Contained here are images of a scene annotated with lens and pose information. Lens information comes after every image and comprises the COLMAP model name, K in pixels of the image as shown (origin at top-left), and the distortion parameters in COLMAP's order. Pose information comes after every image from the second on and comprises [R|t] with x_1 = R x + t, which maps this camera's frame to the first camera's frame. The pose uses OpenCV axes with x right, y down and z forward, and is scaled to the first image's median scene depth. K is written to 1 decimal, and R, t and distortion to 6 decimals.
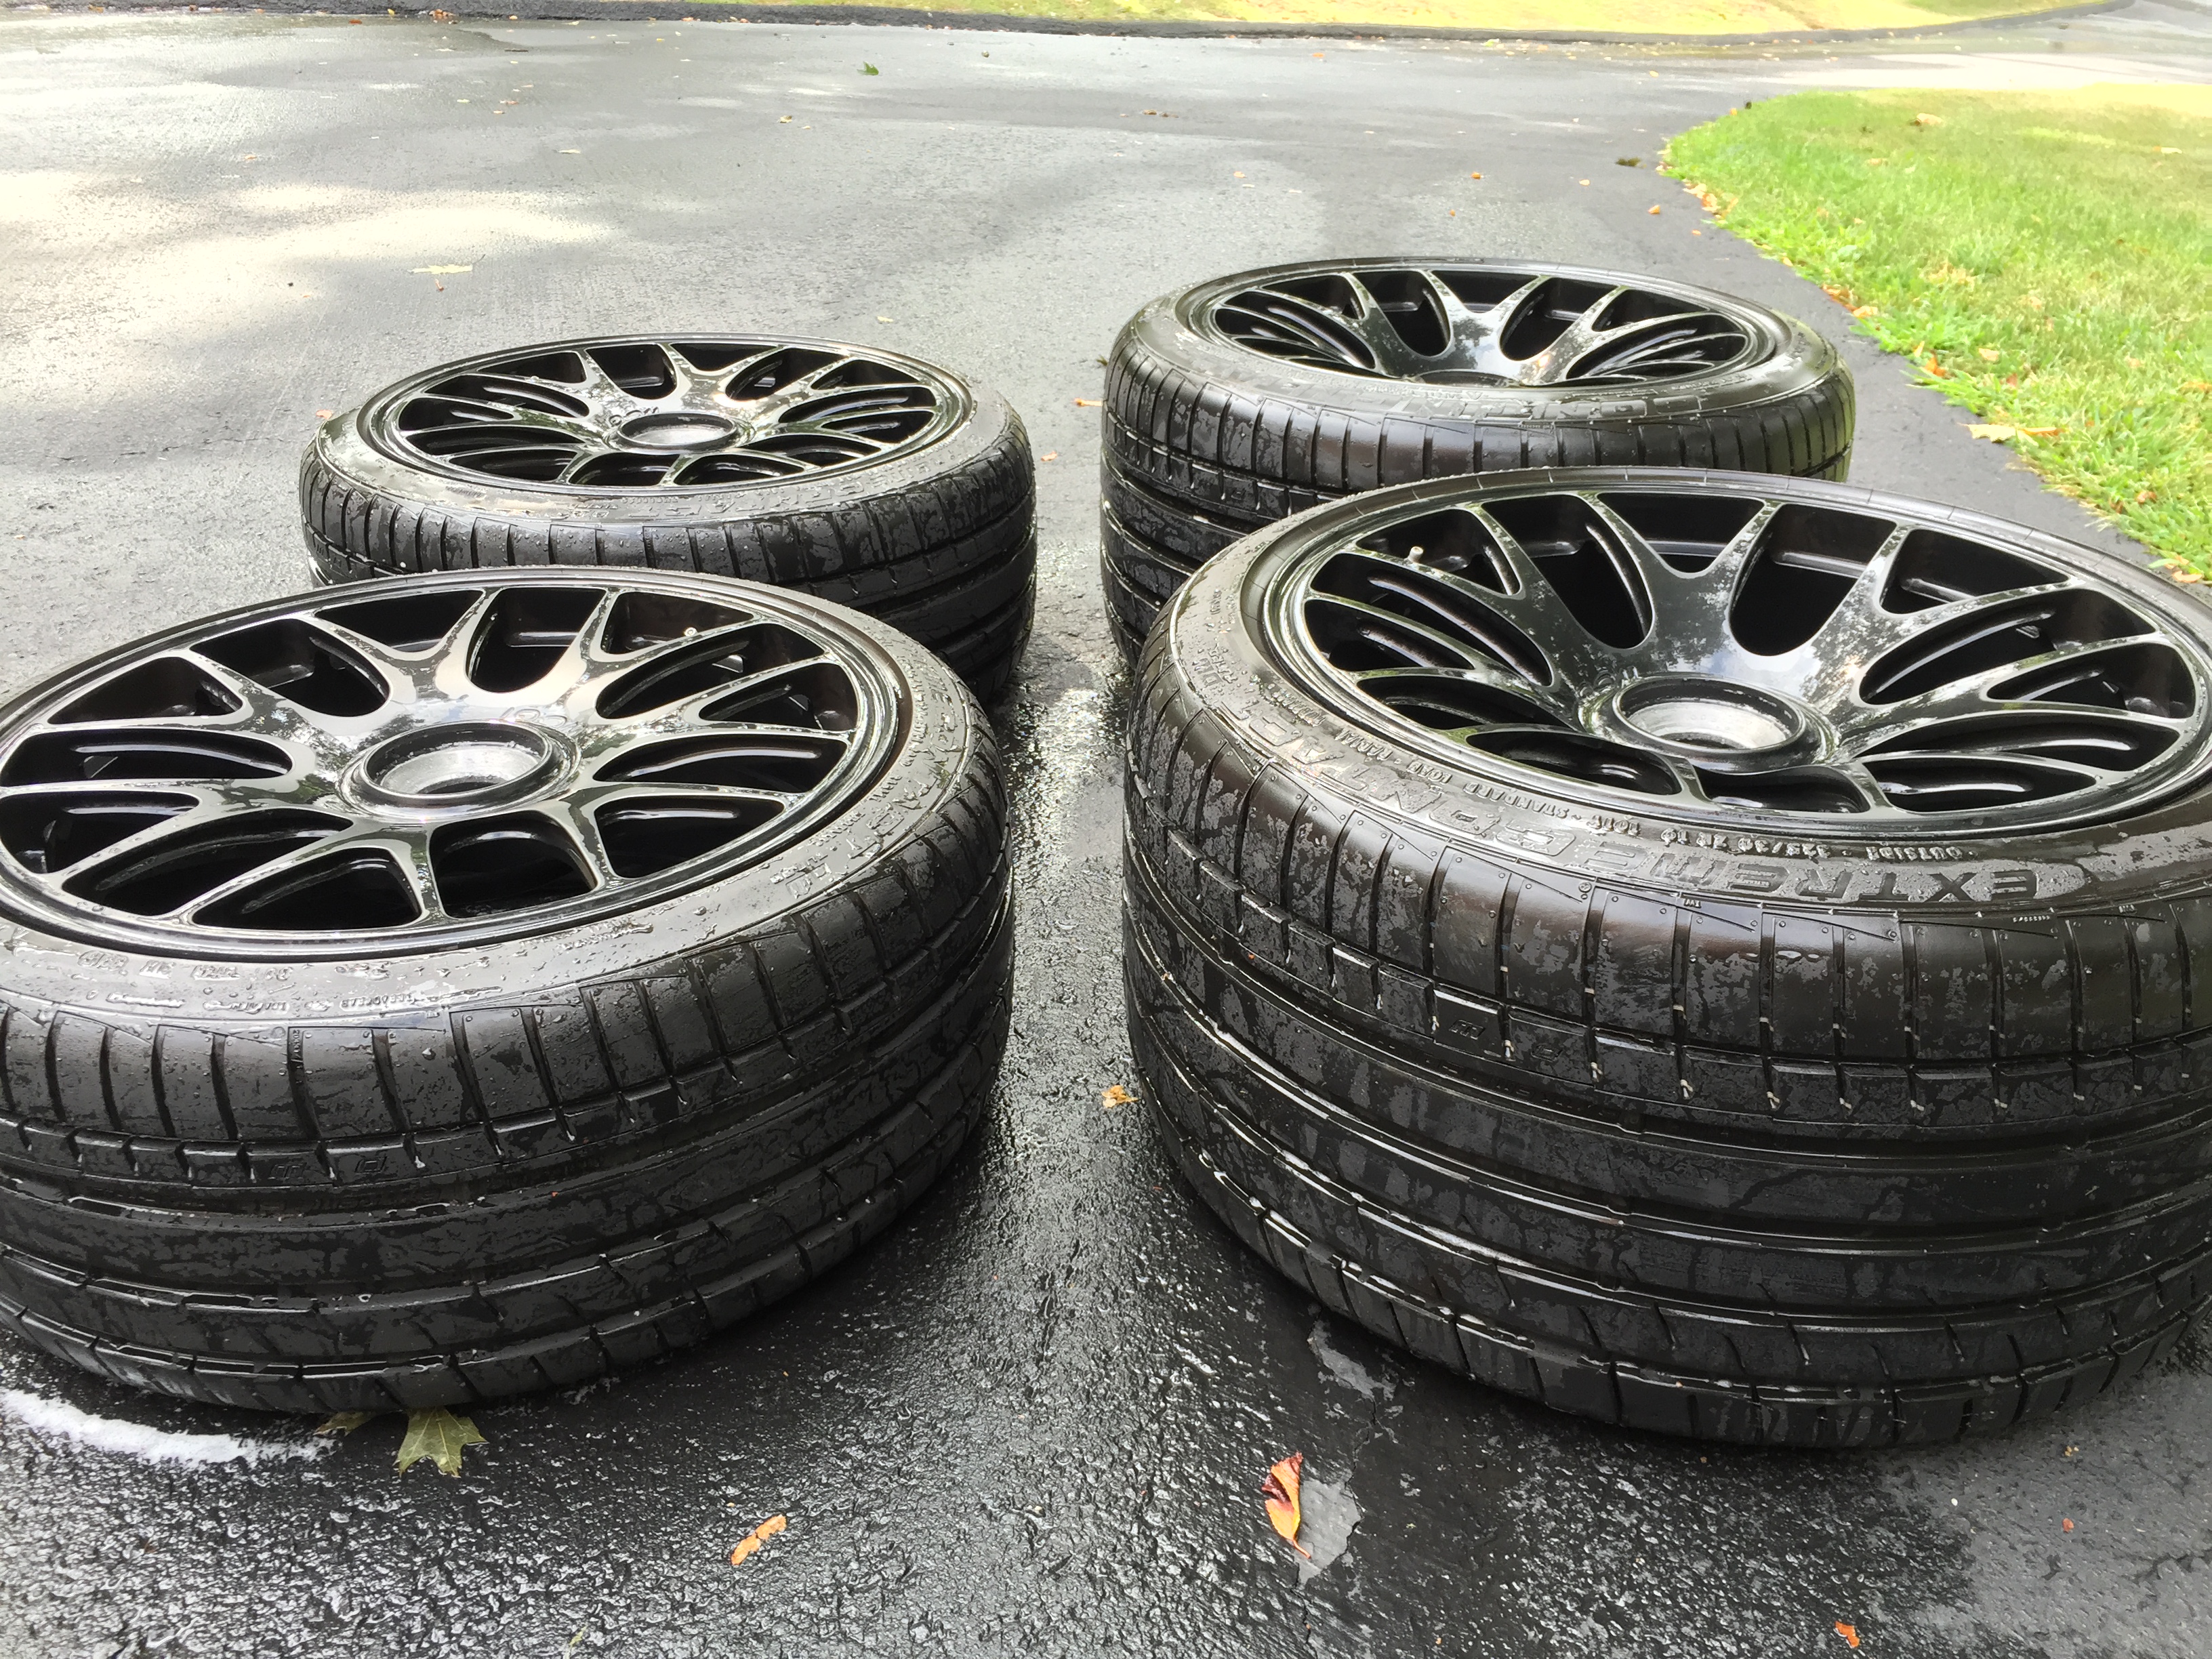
lens RADIAL K [[1975.3, 0, 1105.2], [0, 1975.3, 829.4], [0, 0, 1]] dist [0.040867, -0.054826]
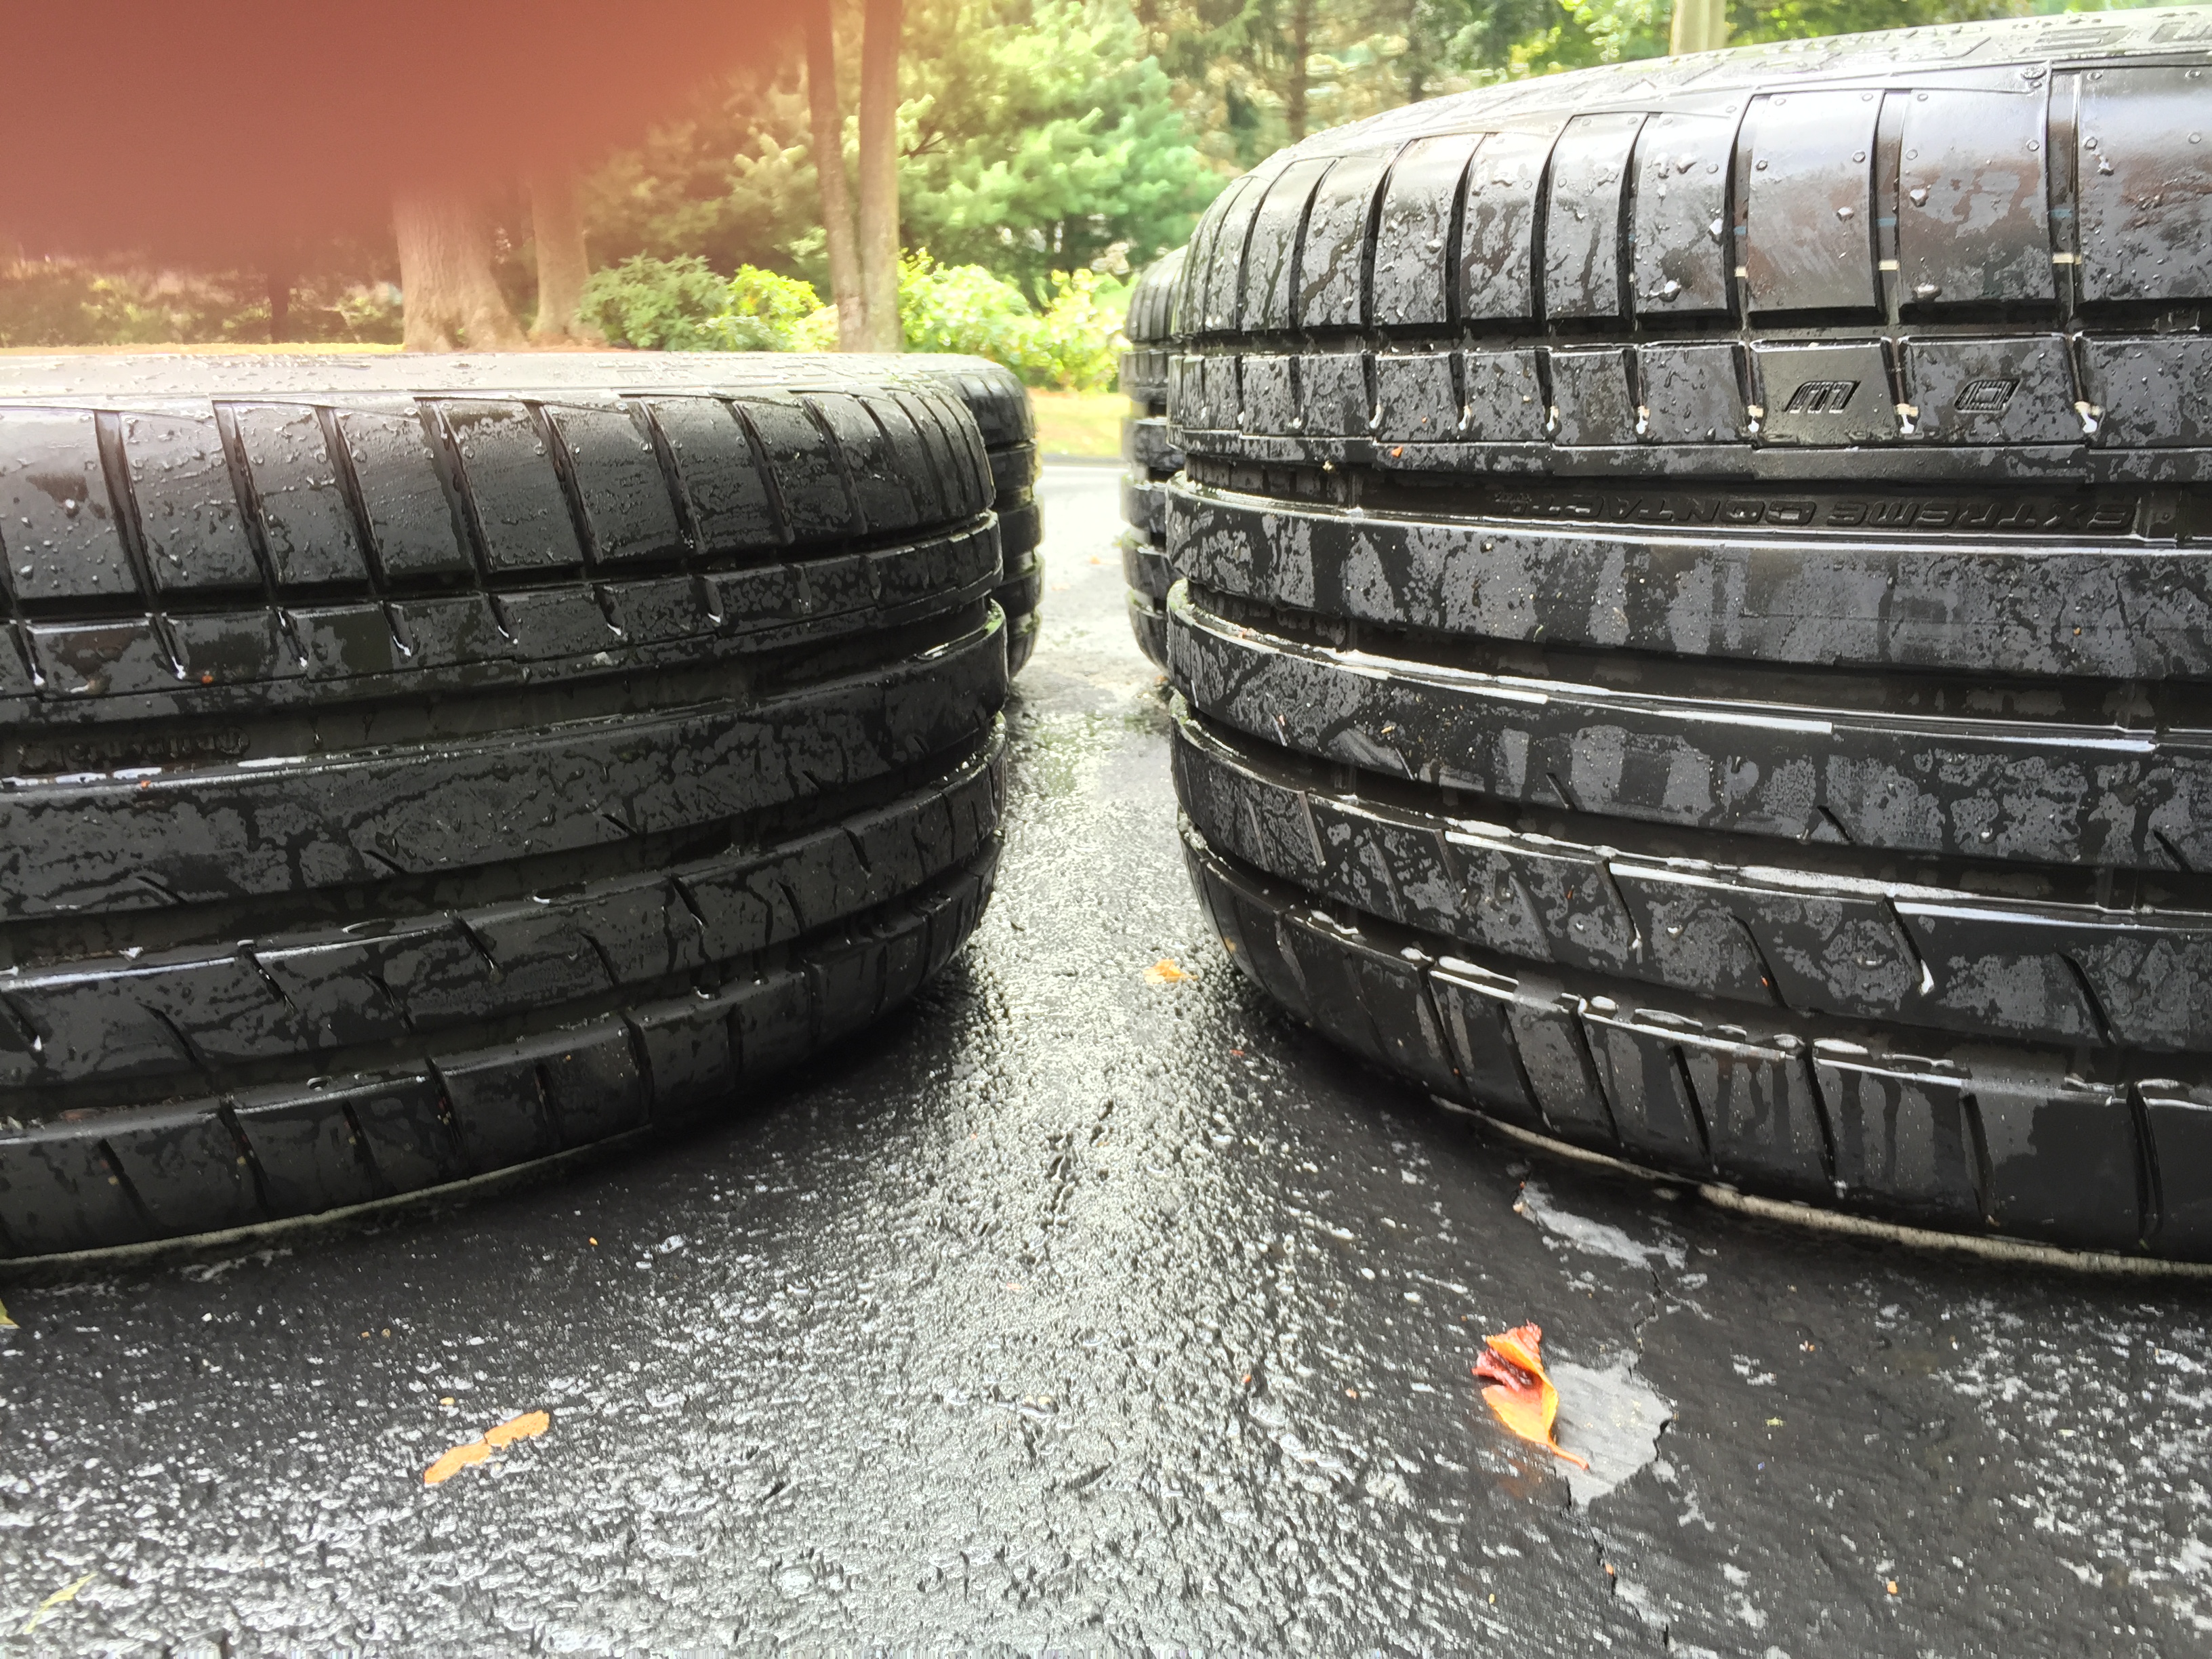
lens RADIAL K [[1975.3, 0, 1109.0], [0, 1975.3, 825.3], [0, 0, 1]] dist [0.040867, -0.054826]
pose [[0.999794, -0.019649, -0.005055, -0.011567], [0.017881, 0.971097, -0.238014, 0.322809], [0.009586, 0.237875, 0.971248, 0.468534]]
